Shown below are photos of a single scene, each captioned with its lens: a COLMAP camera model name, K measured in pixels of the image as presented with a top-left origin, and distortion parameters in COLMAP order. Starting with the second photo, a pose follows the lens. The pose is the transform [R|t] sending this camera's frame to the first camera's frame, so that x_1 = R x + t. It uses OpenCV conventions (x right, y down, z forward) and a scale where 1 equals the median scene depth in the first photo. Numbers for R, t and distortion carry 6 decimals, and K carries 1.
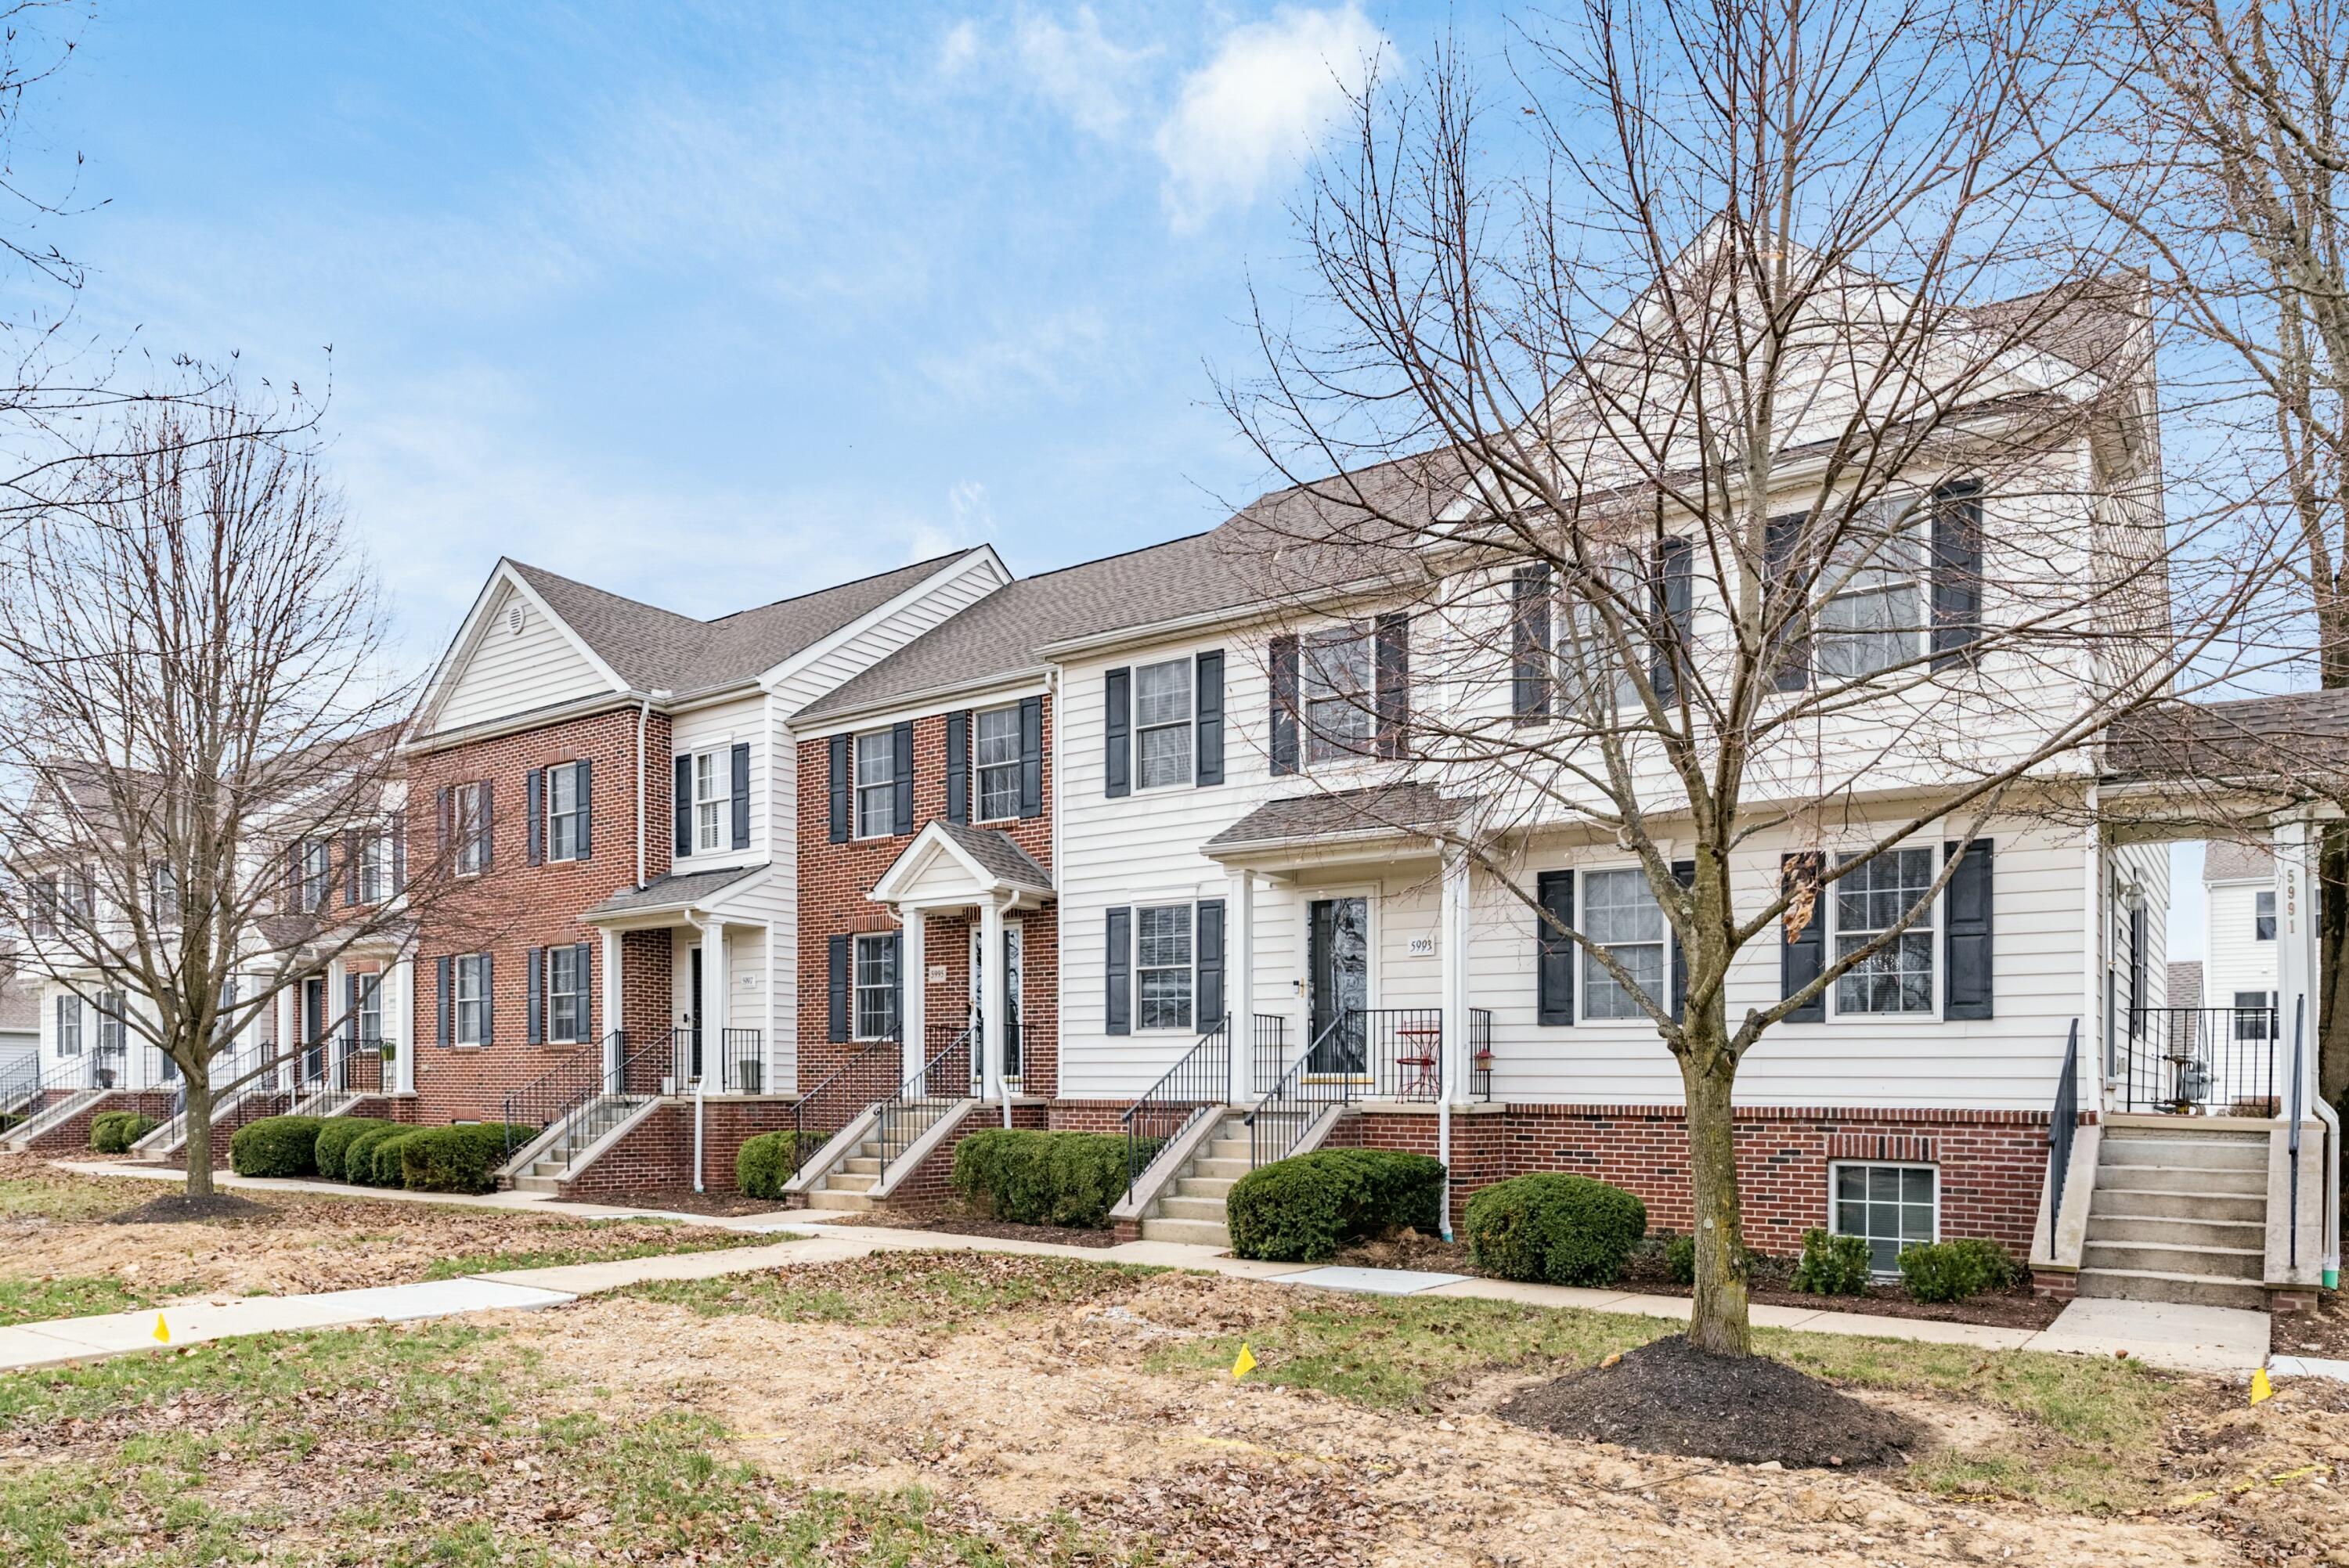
lens RADIAL K [[1732.1, 0, 1162.5], [0, 1732.1, 787.5], [0, 0, 1]] dist [-0.041045, 0.001464]
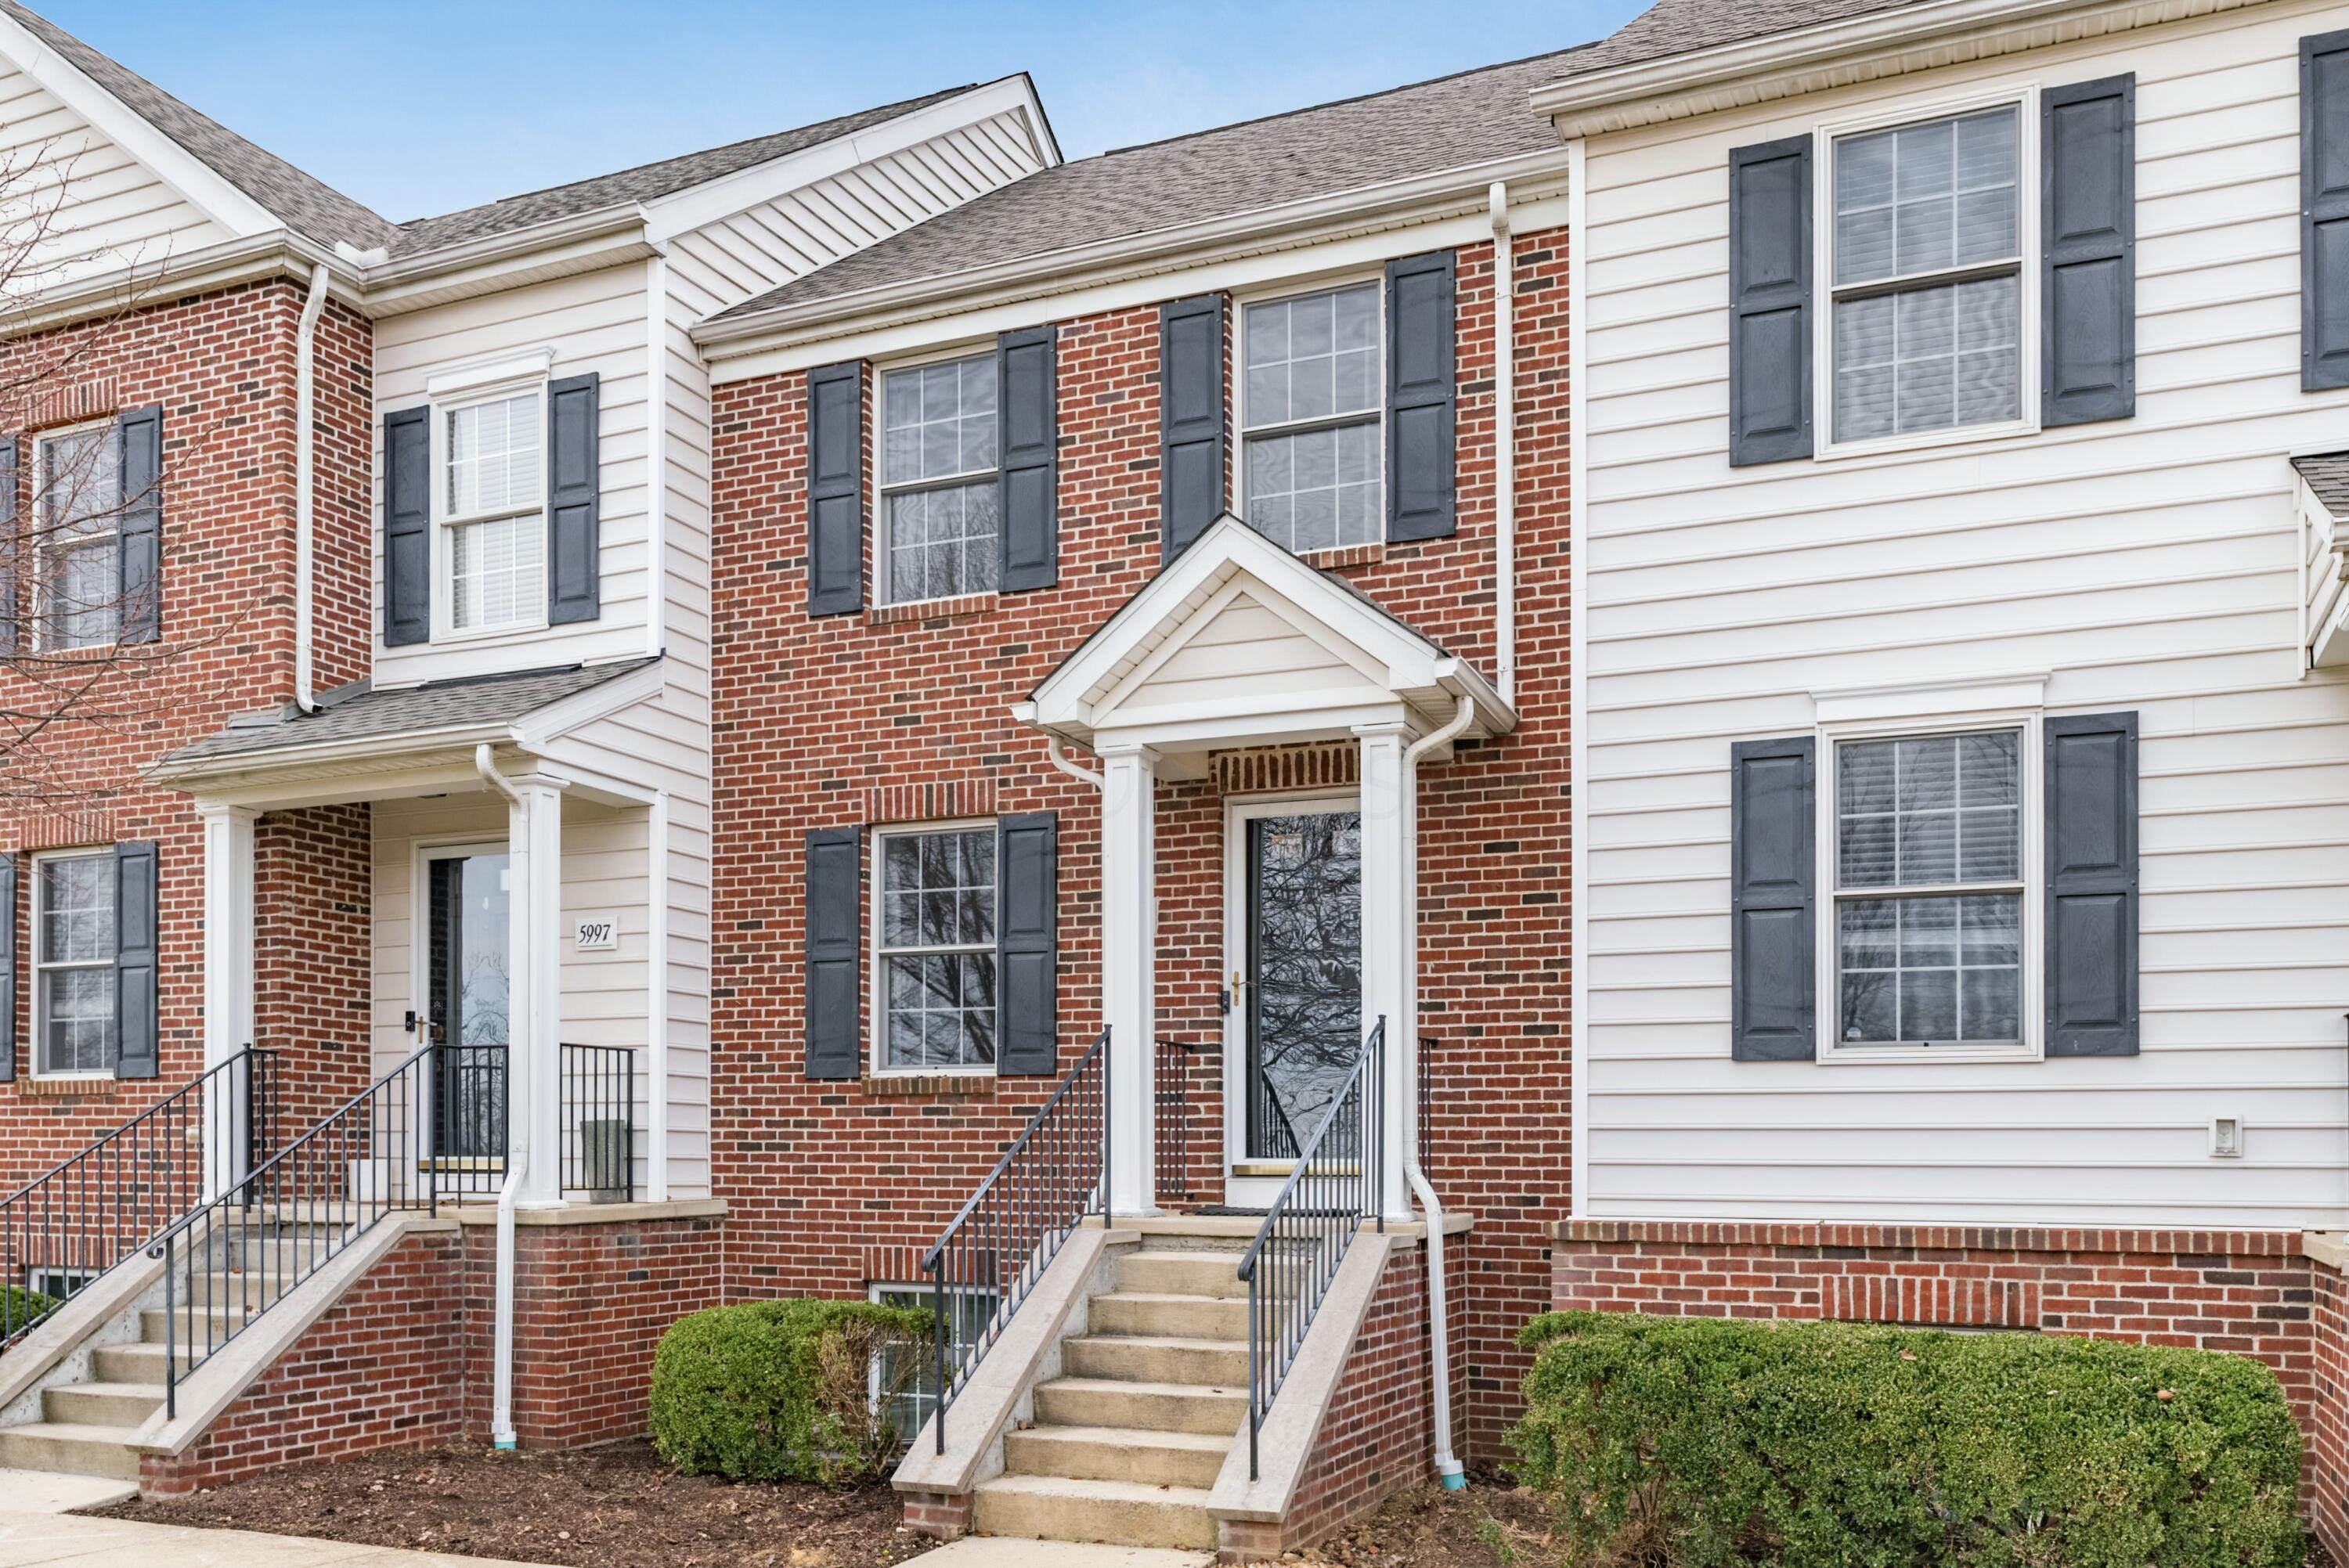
lens RADIAL K [[2065.9, 0, 1182.4], [0, 2065.9, 890.1], [0, 0, 1]] dist [0.002194, -0.001767]
pose [[0.969528, 0.031614, 0.242933, -0.227791], [-0.042929, 0.998219, 0.041423, 0.075891], [-0.241191, -0.050590, 0.969158, 0.485548]]
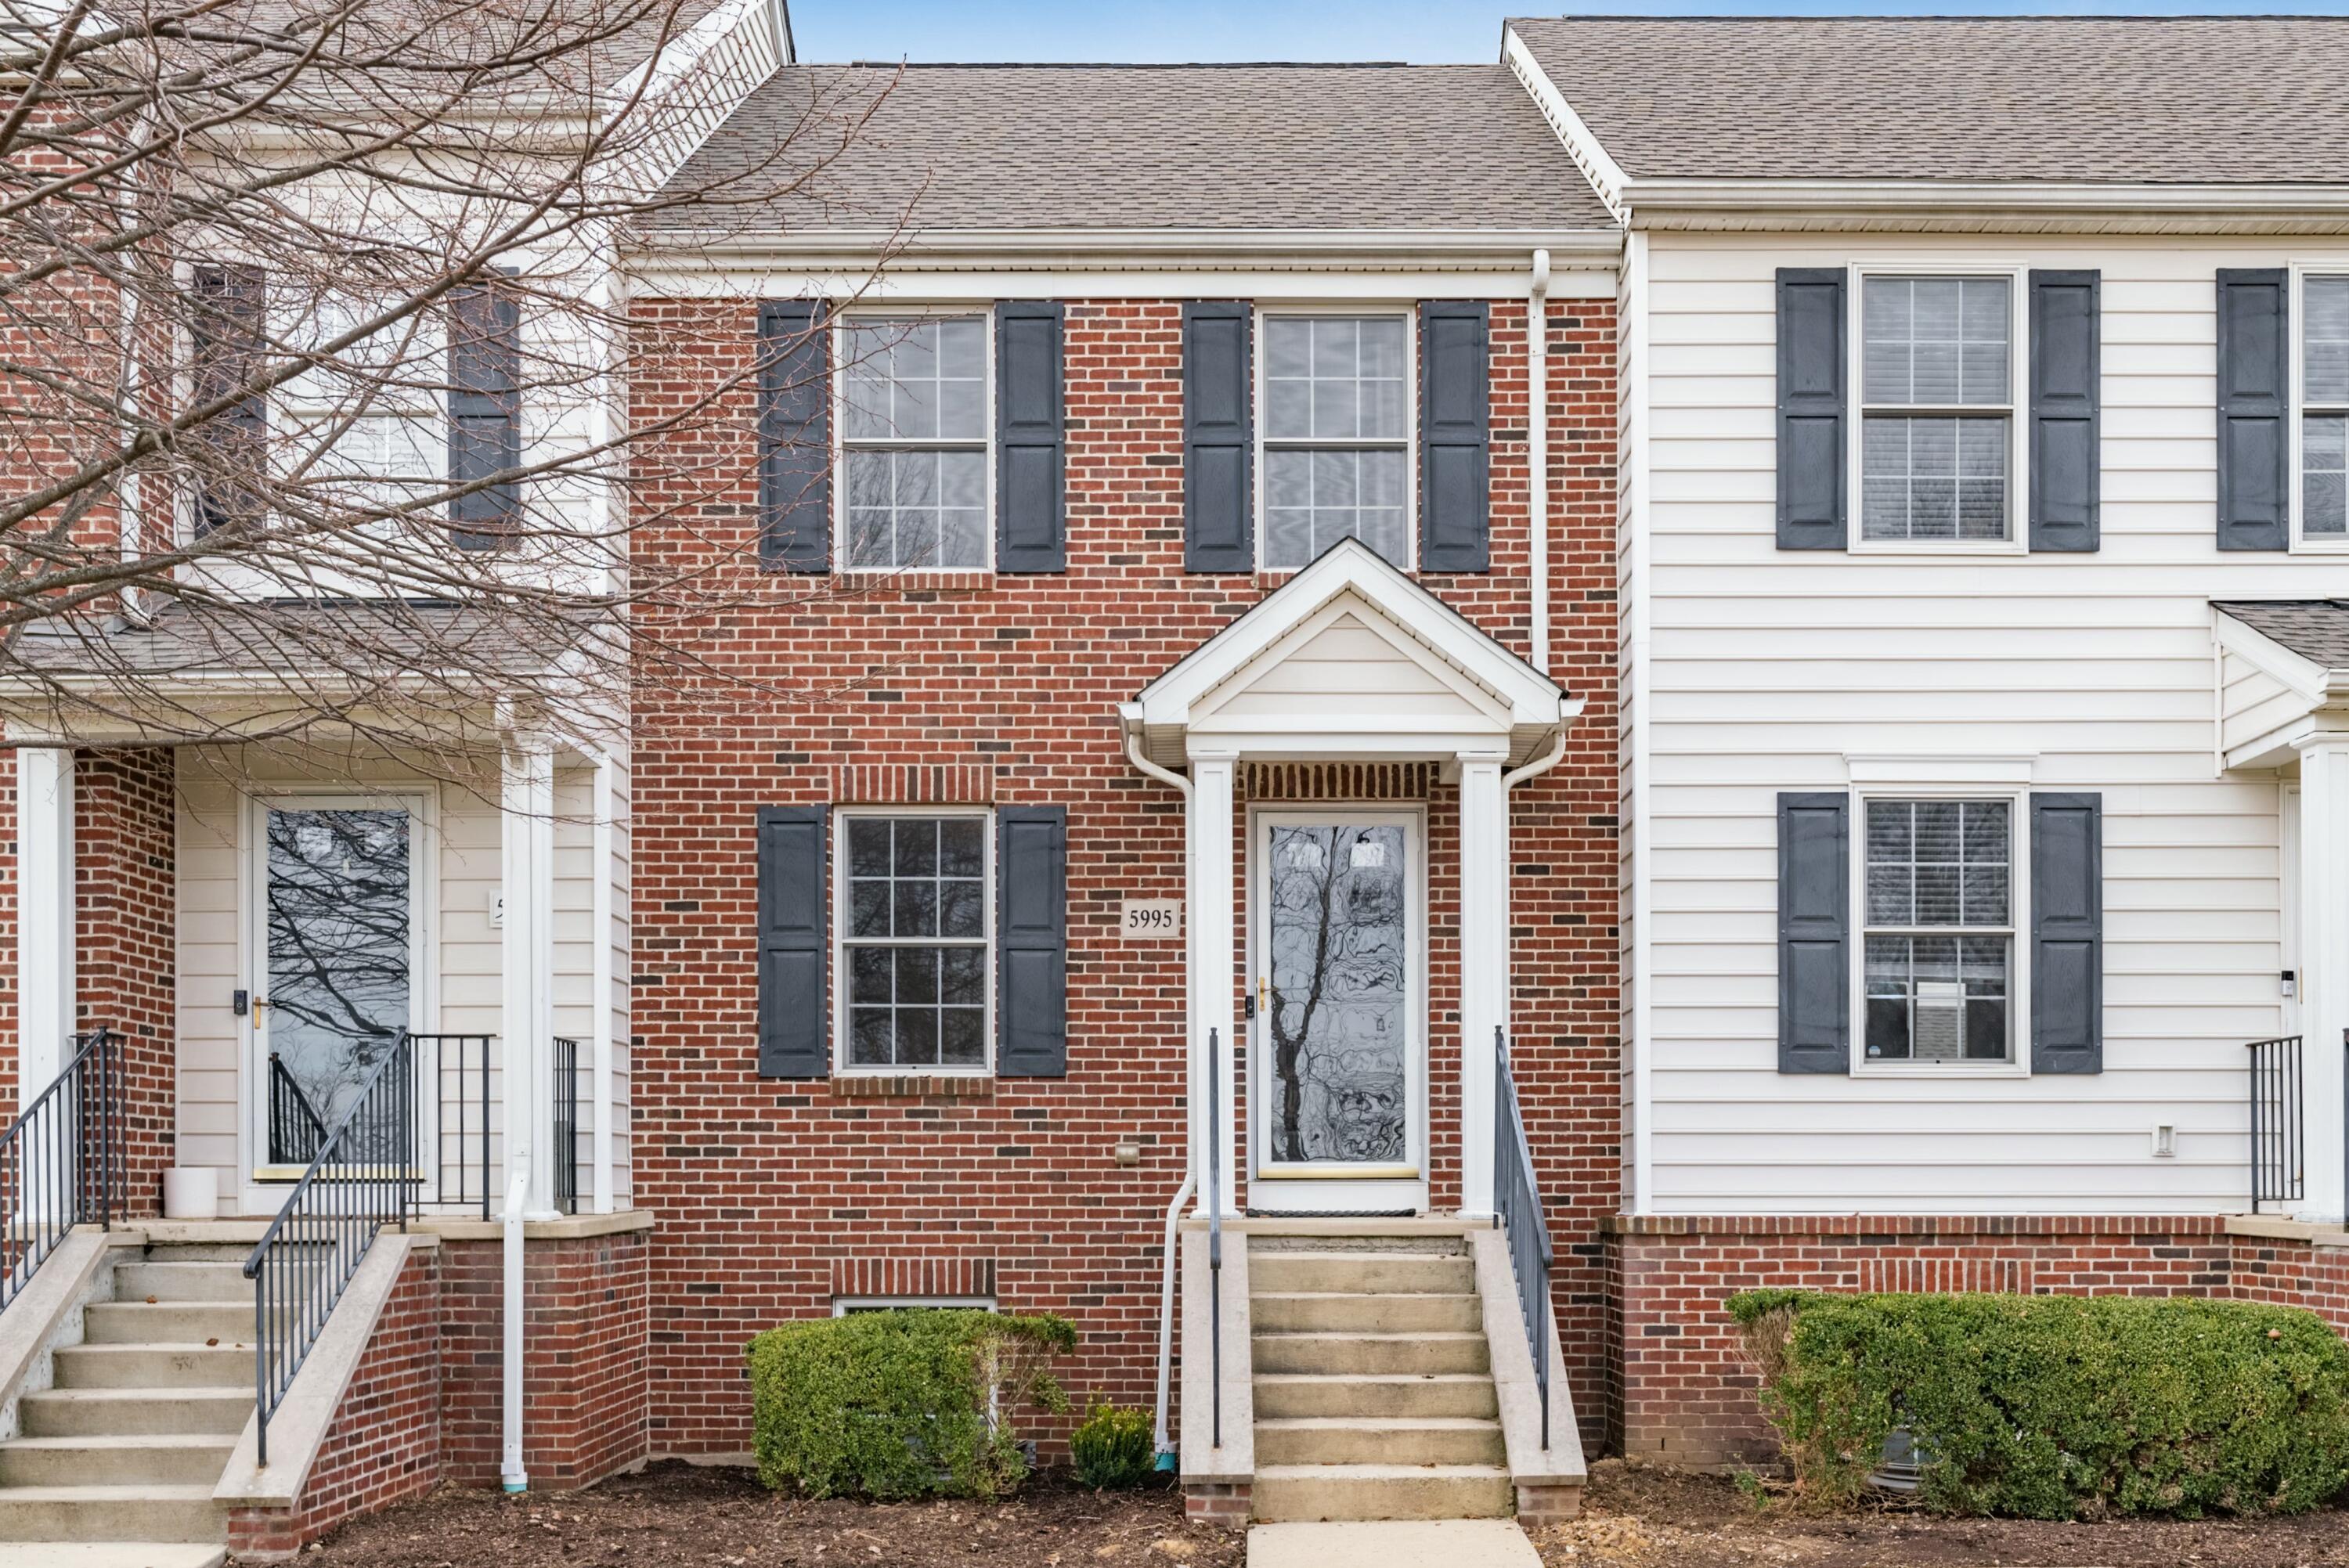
lens RADIAL K [[2538.2, 0, 1166.2], [0, 2538.2, 805.8], [0, 0, 1]] dist [0.007185, 0.000000]
pose [[0.771619, 0.089111, 0.629813, -0.484456], [-0.106635, 0.994248, -0.010030, 0.082253], [-0.627084, -0.059421, 0.776682, 0.499484]]
